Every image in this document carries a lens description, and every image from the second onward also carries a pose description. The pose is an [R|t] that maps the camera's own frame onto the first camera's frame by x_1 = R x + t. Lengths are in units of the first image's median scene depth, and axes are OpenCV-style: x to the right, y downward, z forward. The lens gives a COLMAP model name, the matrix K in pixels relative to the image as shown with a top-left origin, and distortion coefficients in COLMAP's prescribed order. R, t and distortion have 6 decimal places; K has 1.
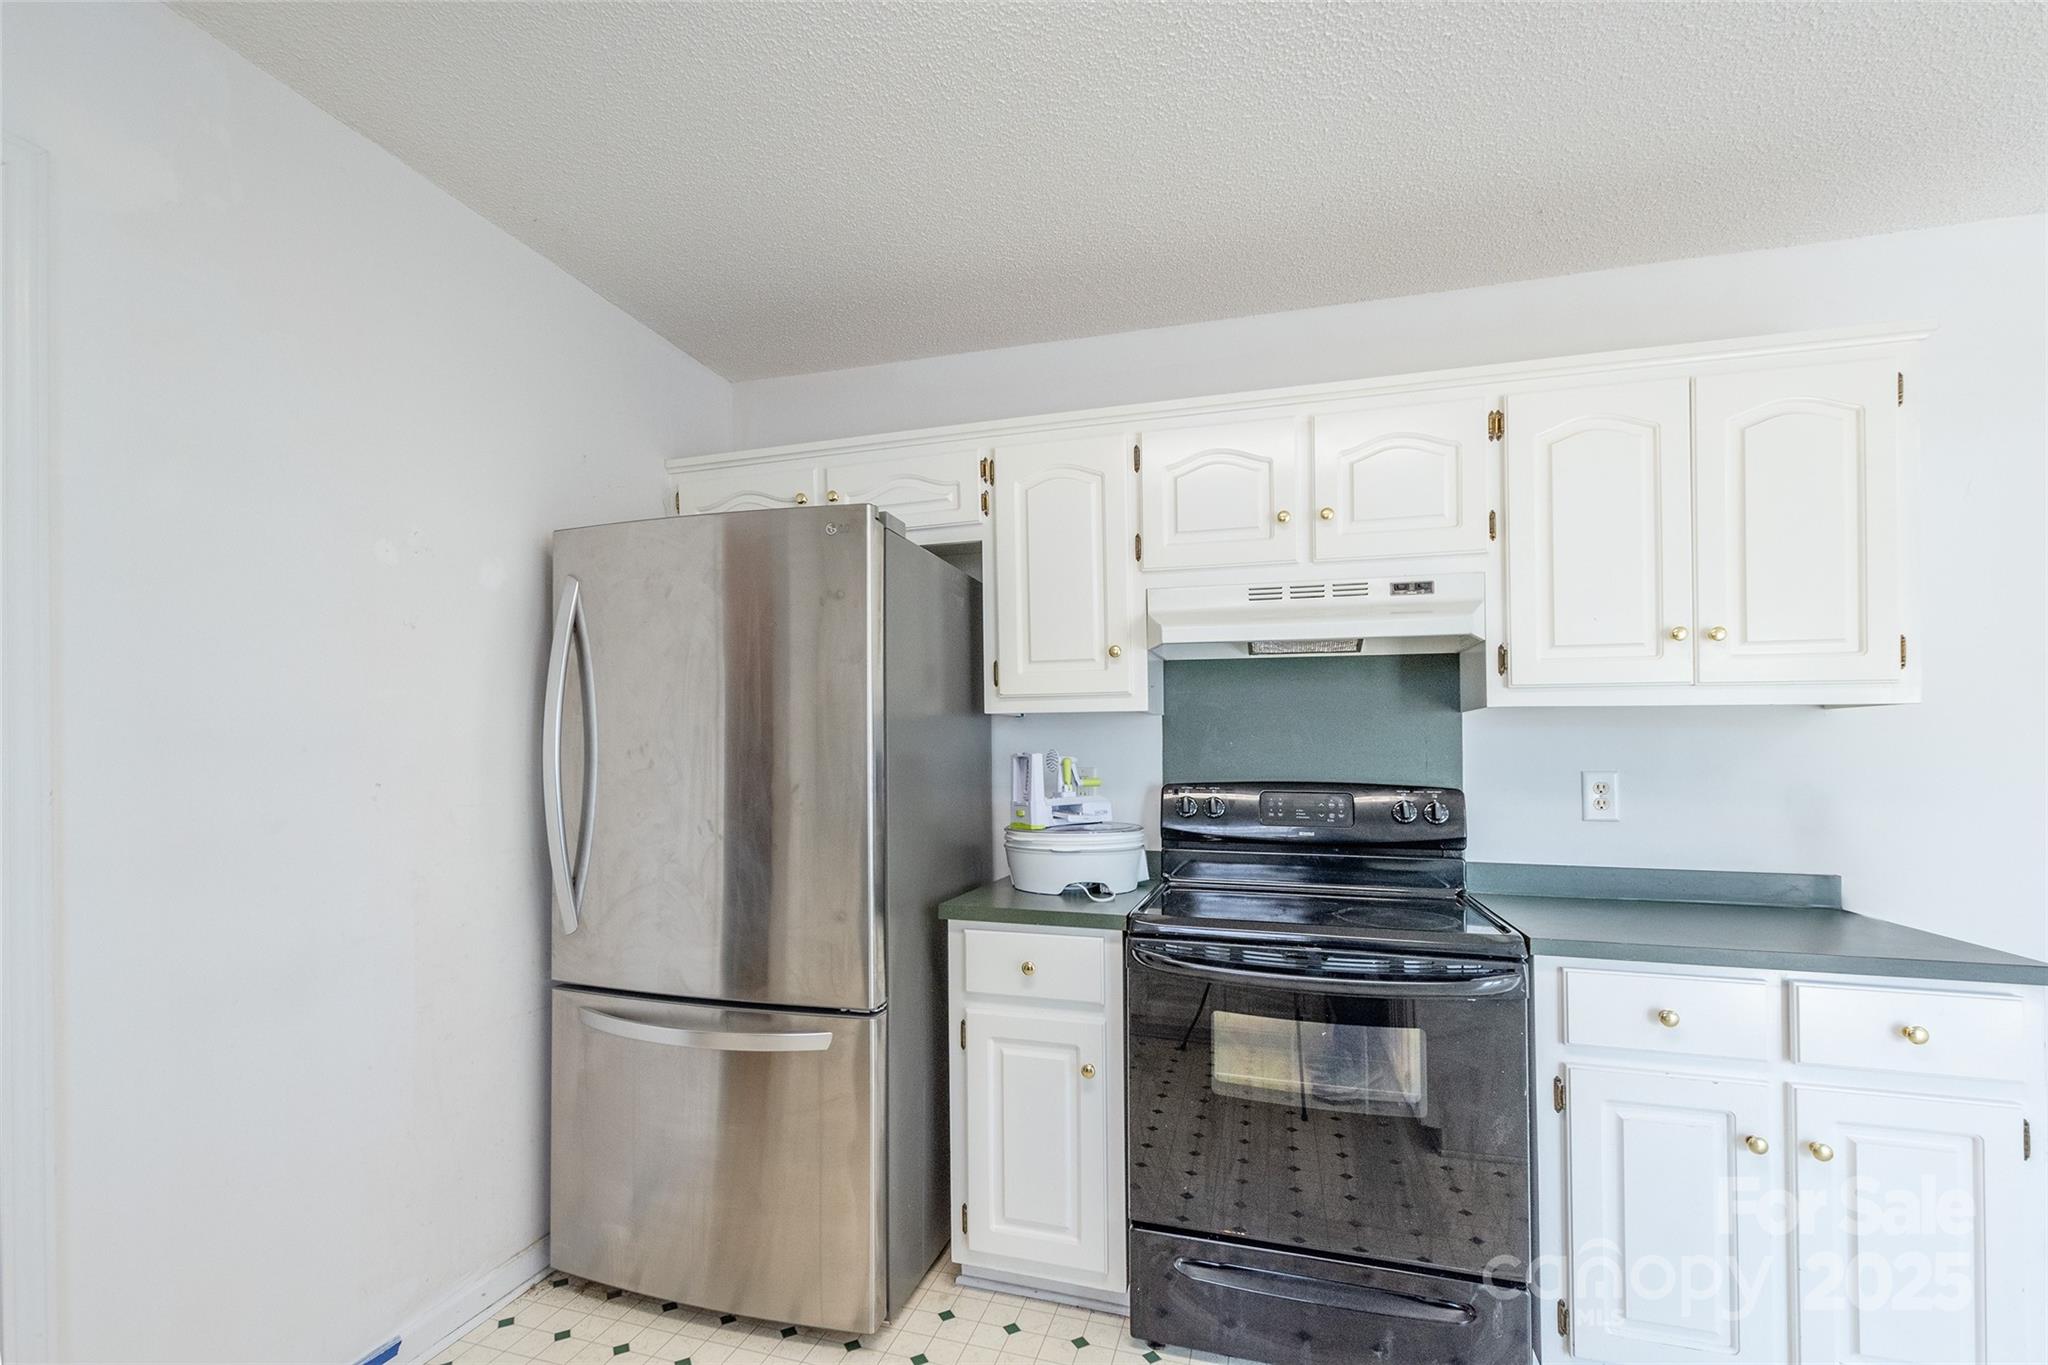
lens RADIAL K [[937.4, 0, 1046.4], [0, 937.4, 743.4], [0, 0, 1]] dist [0.025436, -0.000209]
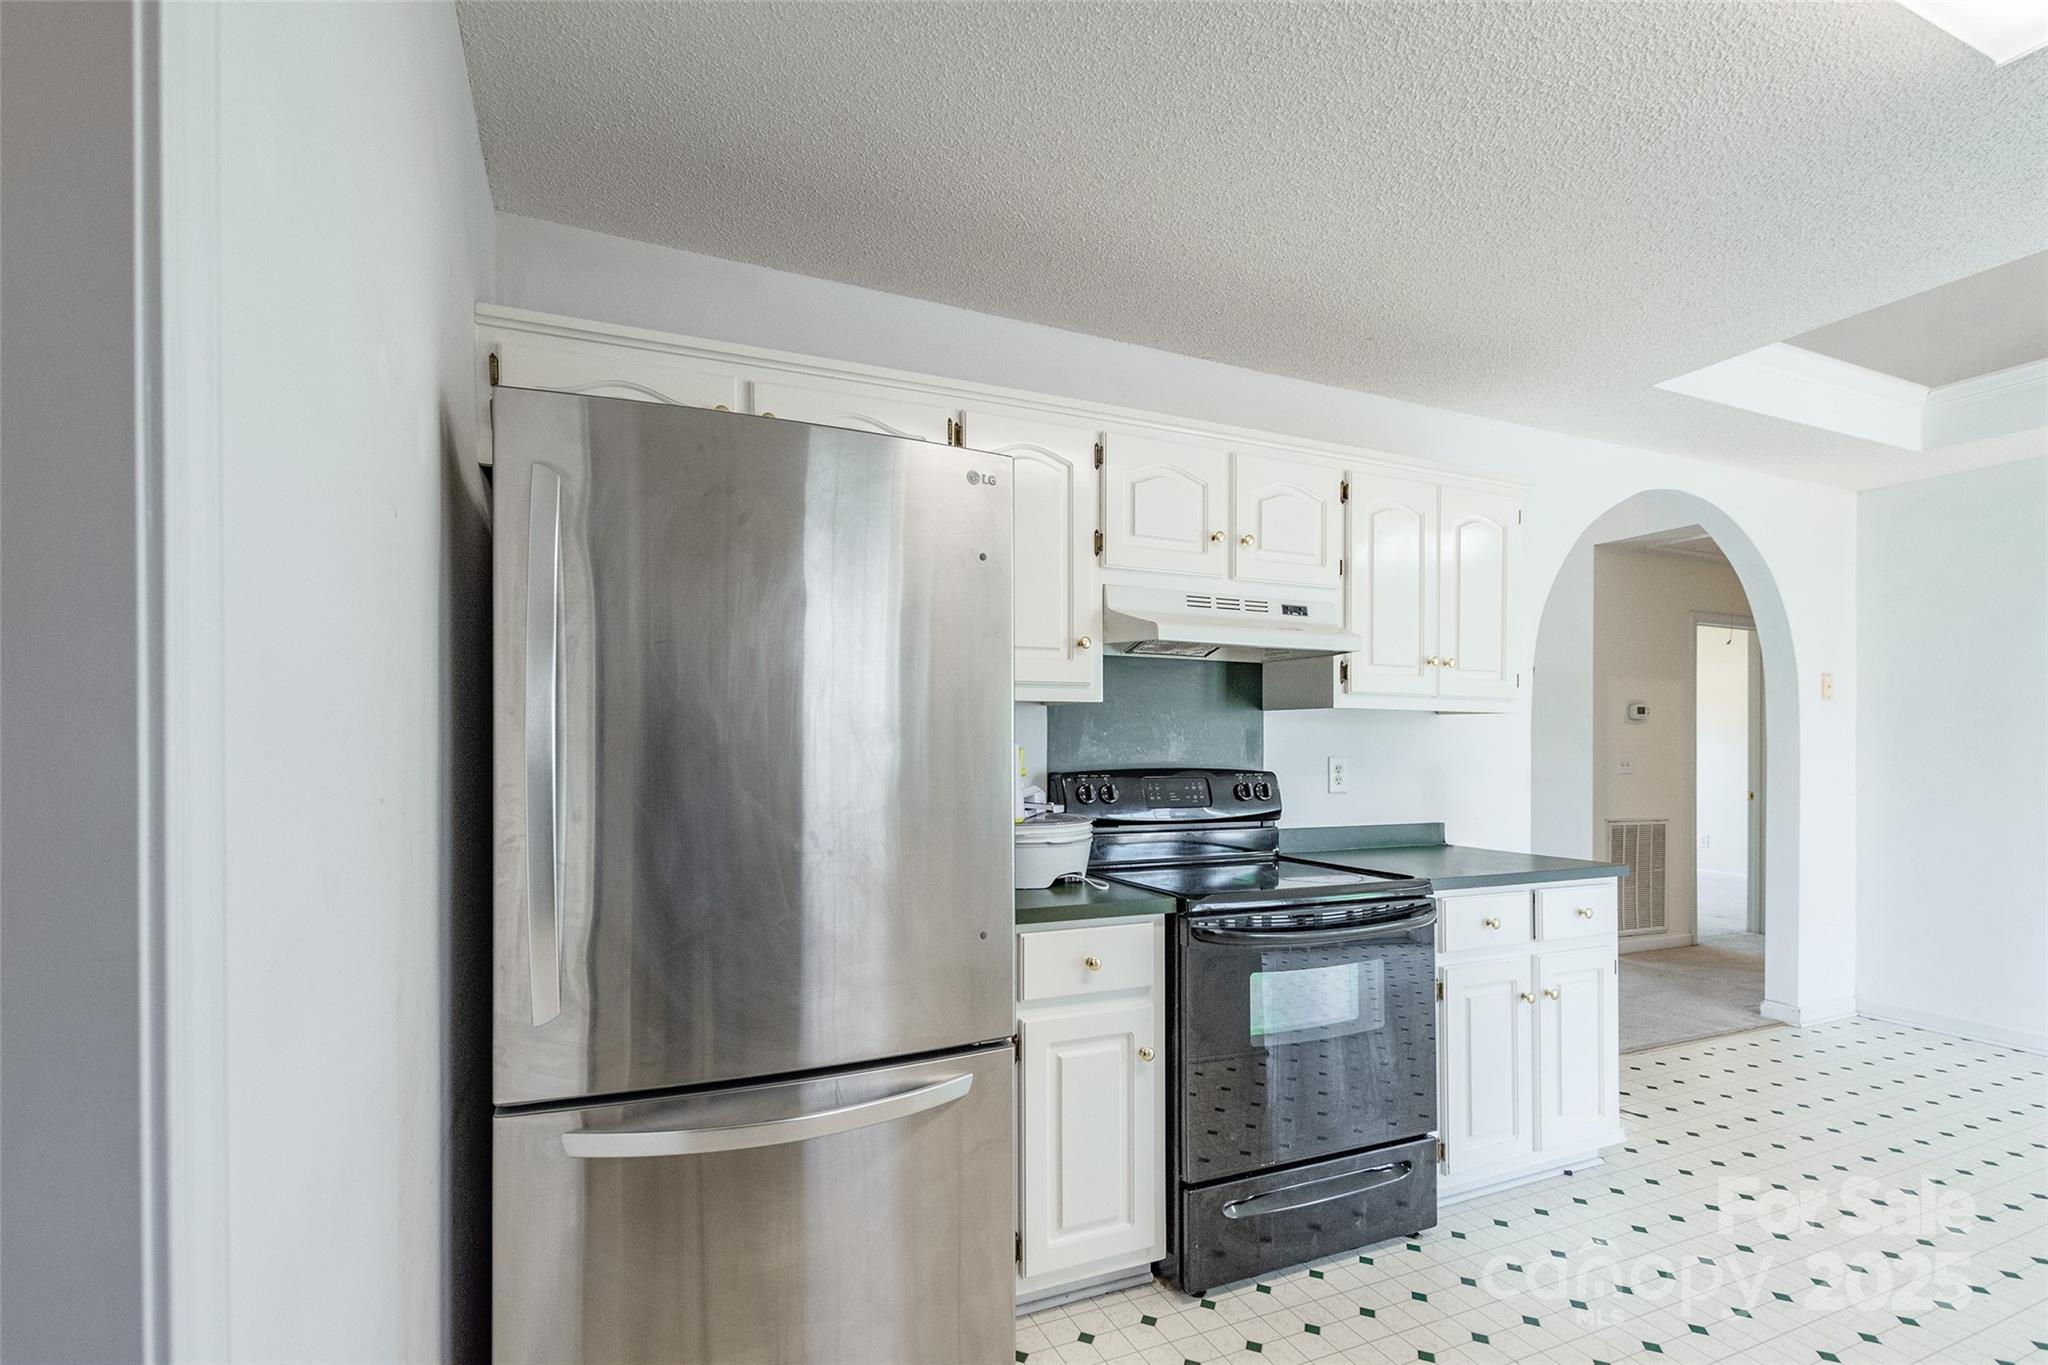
lens RADIAL K [[912.8, 0, 1023.3], [0, 912.8, 737.1], [0, 0, 1]] dist [0.024465, -0.000367]
pose [[0.761371, 0.004841, 0.648298, -0.649147], [-0.009085, 0.999954, 0.003203, 0.001500], [-0.648252, -0.008328, 0.761380, 0.305171]]
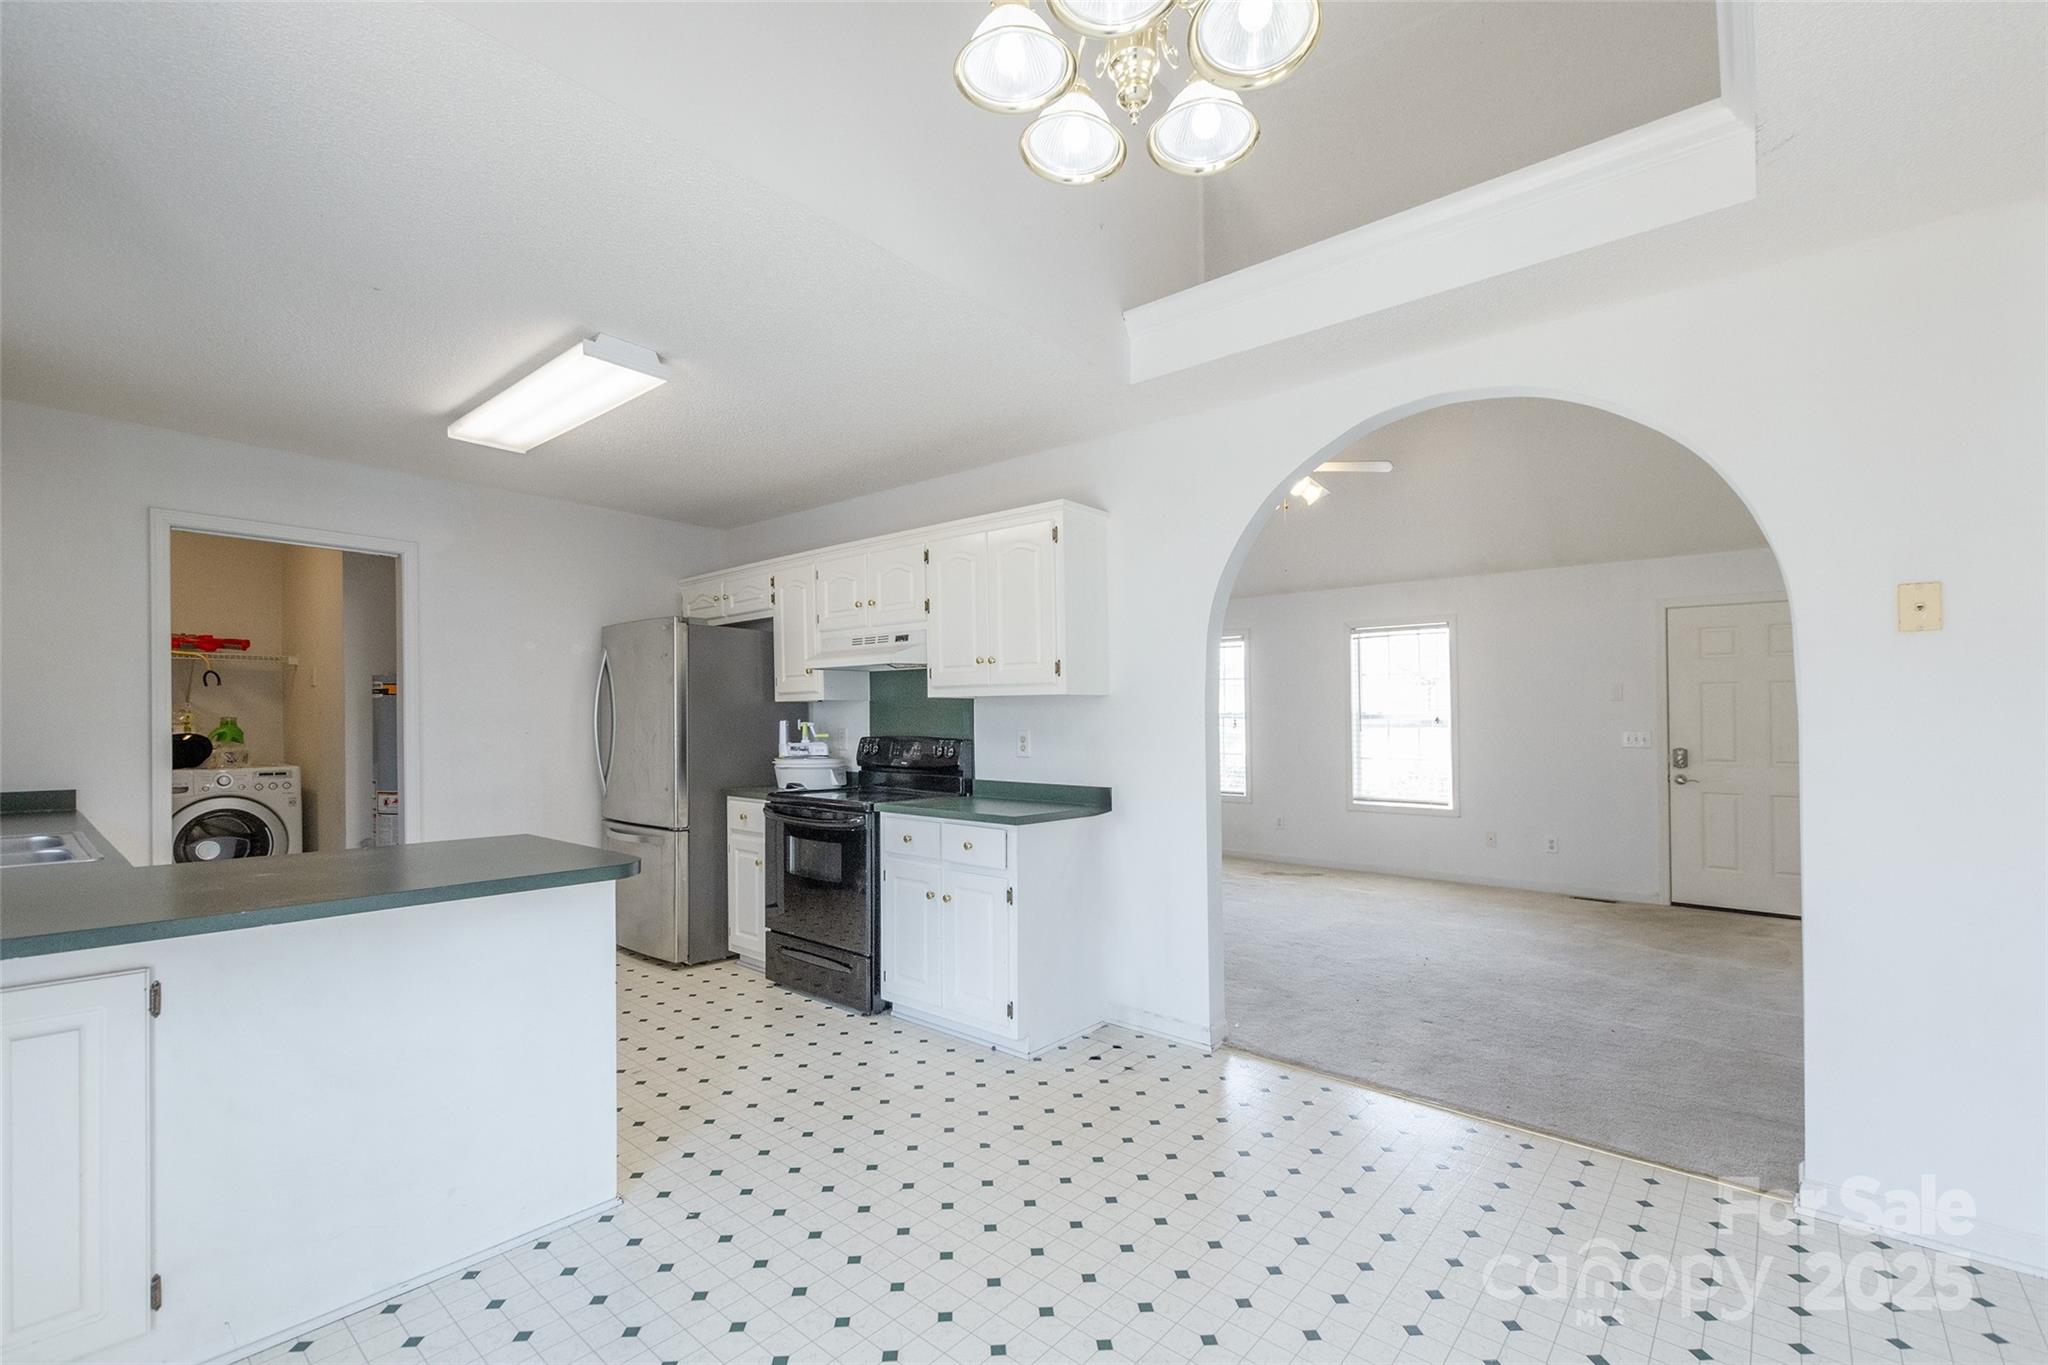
lens RADIAL K [[912.8, 0, 1023.3], [0, 912.8, 737.1], [0, 0, 1]] dist [0.024465, -0.000367]
pose [[0.907053, 0.008742, -0.420926, 1.408490], [-0.001836, 0.999857, 0.016808, 0.012402], [0.421013, -0.014473, 0.906939, -0.643146]]
